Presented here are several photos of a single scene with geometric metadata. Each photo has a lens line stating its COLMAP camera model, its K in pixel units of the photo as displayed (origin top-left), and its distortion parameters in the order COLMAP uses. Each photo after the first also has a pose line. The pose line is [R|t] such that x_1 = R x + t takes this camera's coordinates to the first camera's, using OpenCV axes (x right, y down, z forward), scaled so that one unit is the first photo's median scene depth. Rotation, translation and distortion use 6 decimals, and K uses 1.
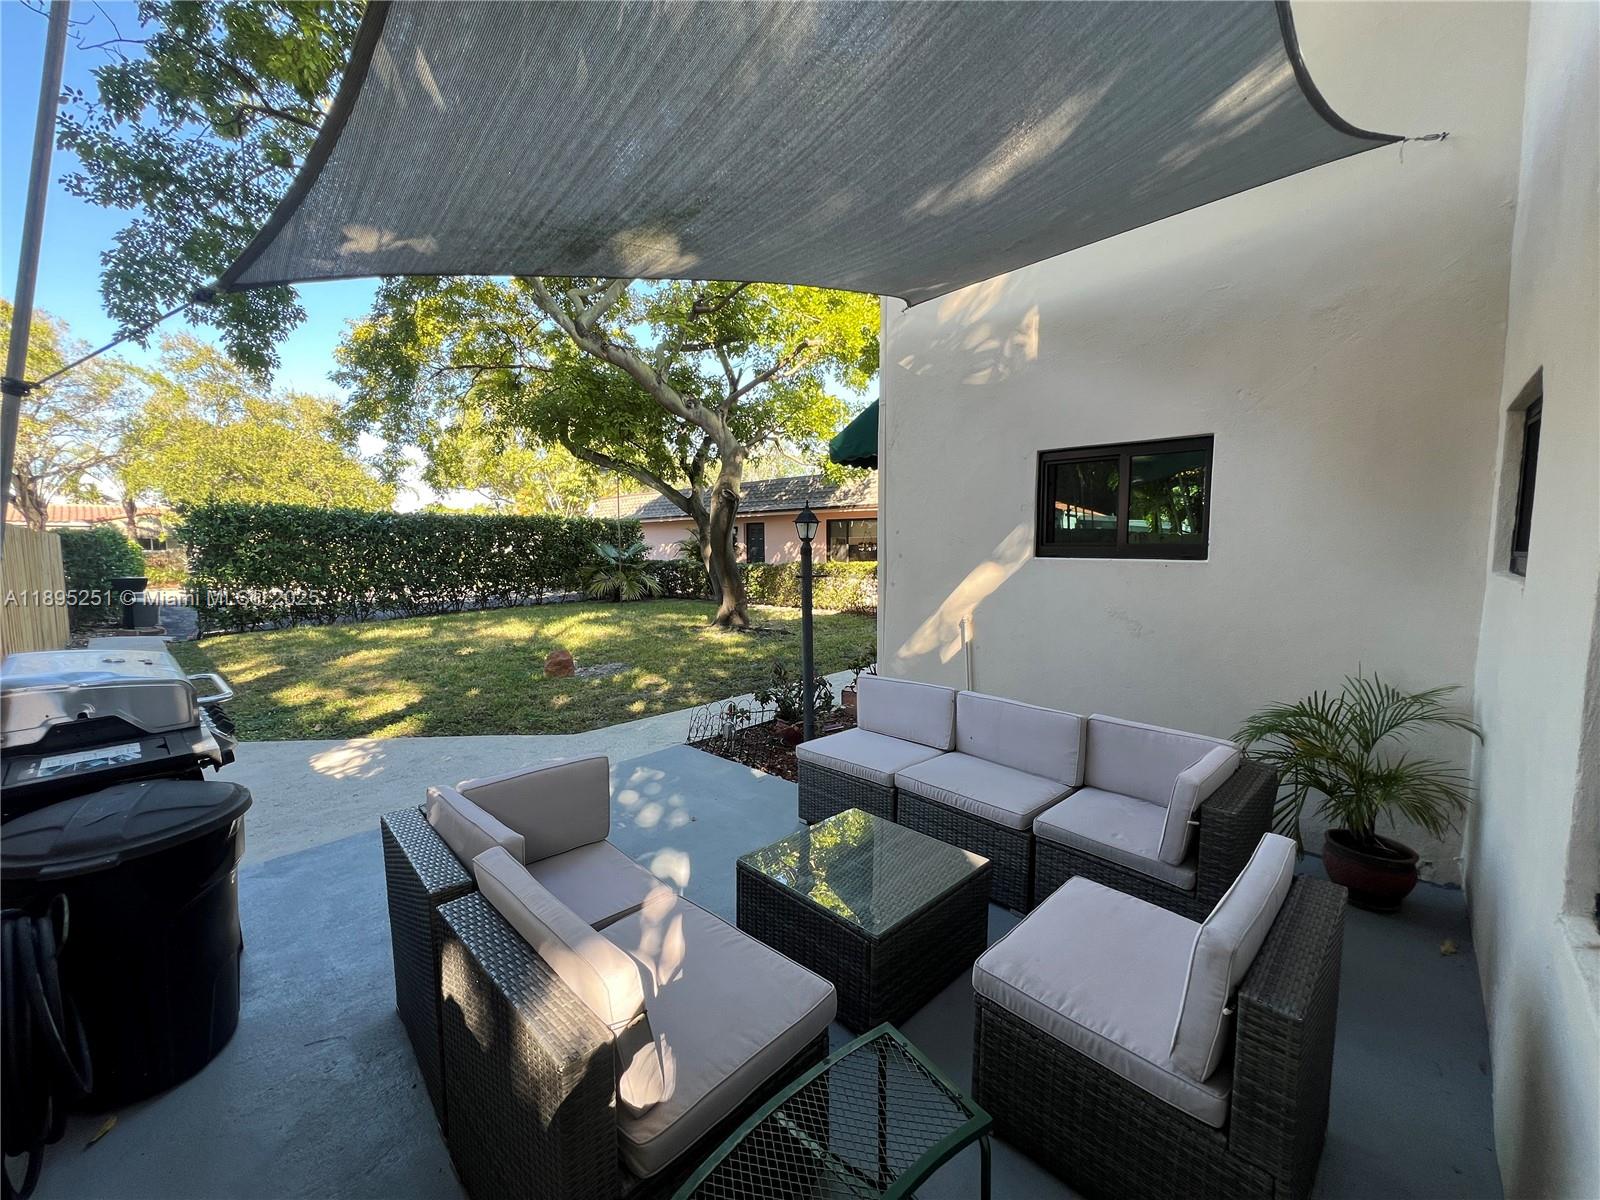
lens RADIAL K [[655.2, 0, 803.0], [0, 655.2, 590.4], [0, 0, 1]] dist [-0.000469, 0.000005]
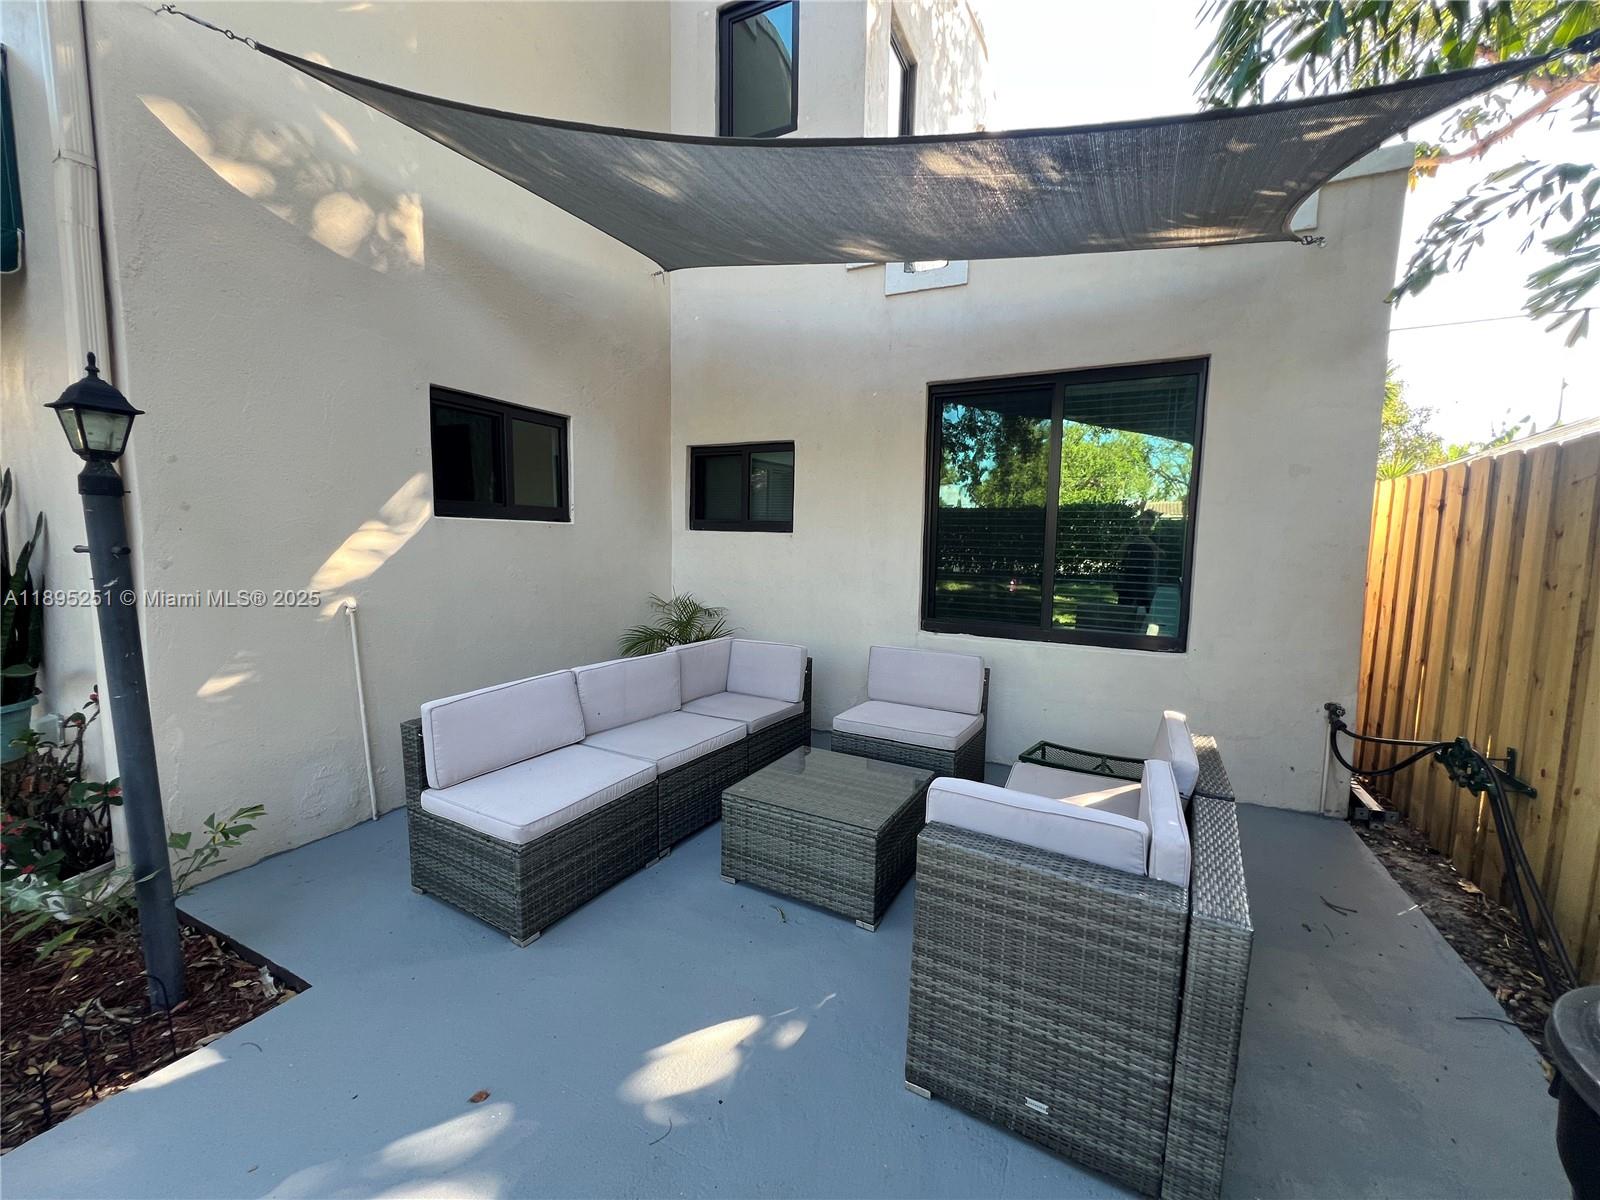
lens RADIAL K [[638.4, 0, 797.4], [0, 638.4, 603.0], [0, 0, 1]] dist [-0.000276, 0.000085]
pose [[-0.296319, -0.110158, 0.948715, -0.546114], [0.047308, 0.990414, 0.129776, -0.027283], [-0.953917, 0.083337, -0.288267, 0.808513]]
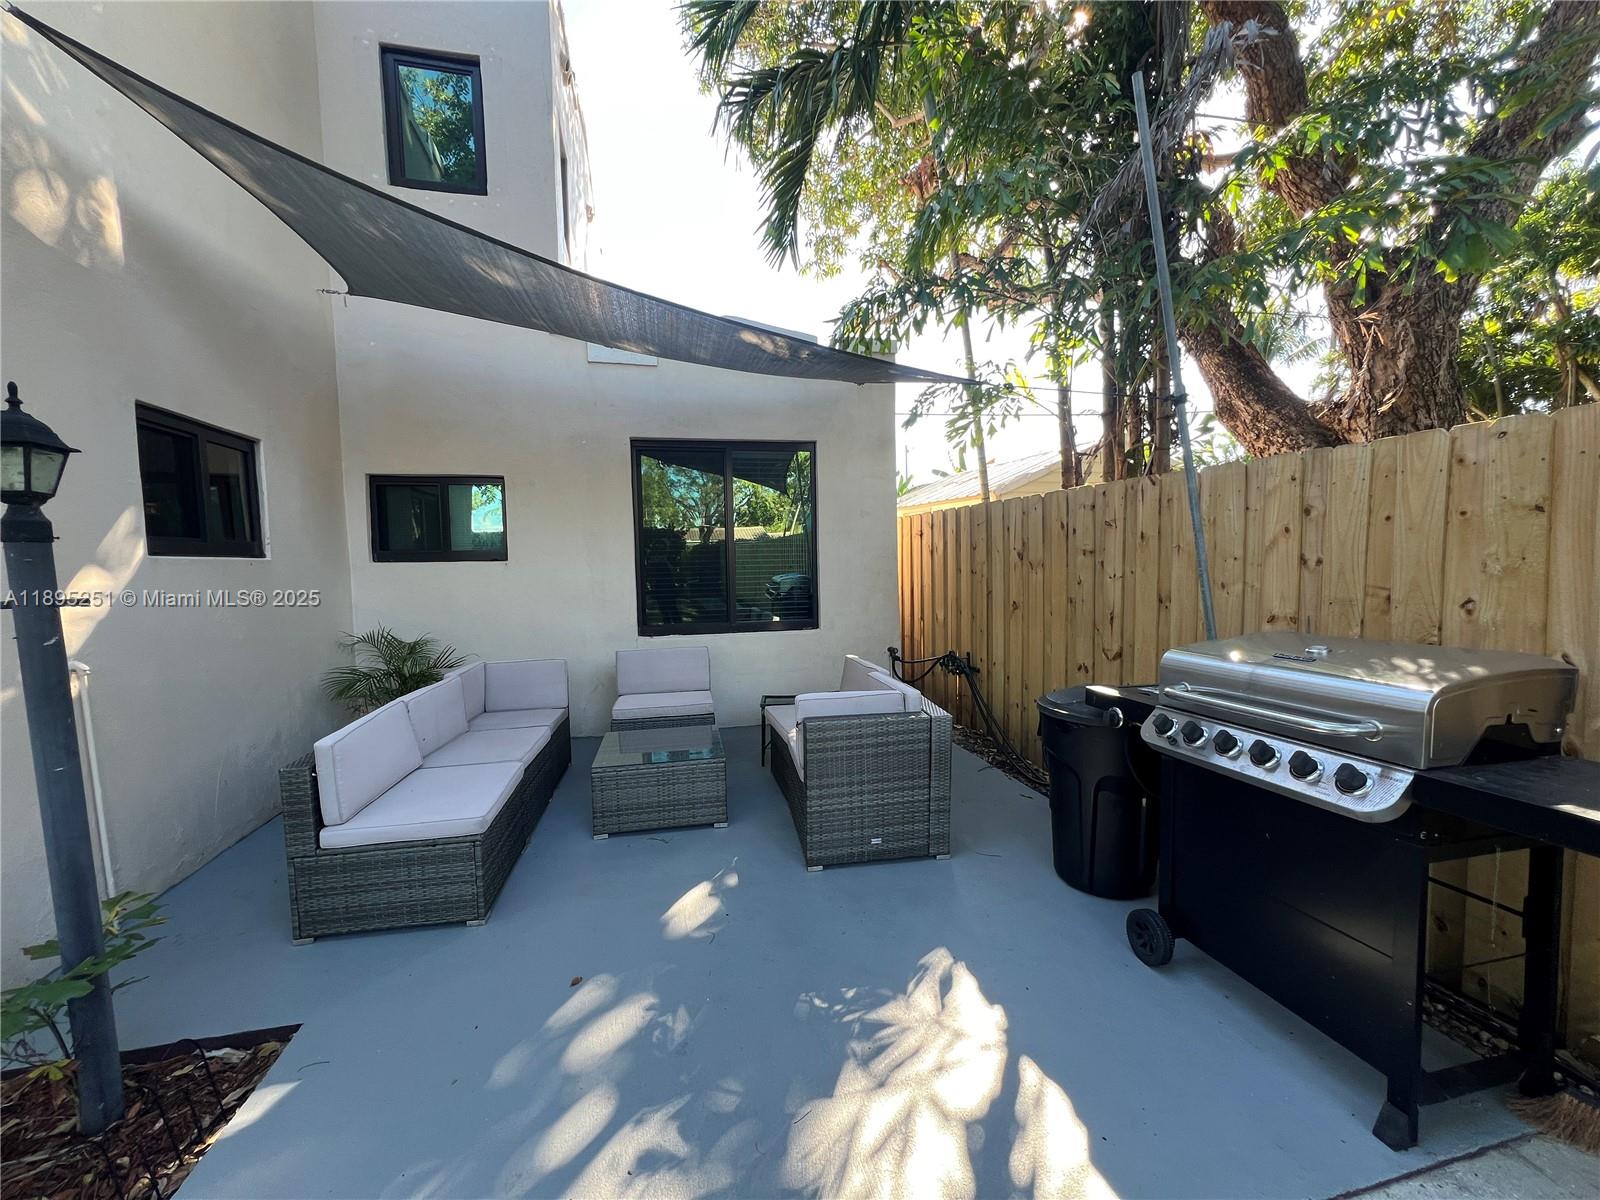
lens RADIAL K [[638.4, 0, 797.4], [0, 638.4, 603.0], [0, 0, 1]] dist [-0.000276, 0.000085]
pose [[-0.839413, -0.027481, 0.542799, -0.581585], [0.052223, 0.990021, 0.130883, -0.055105], [-0.540979, 0.138211, -0.829602, 1.194371]]
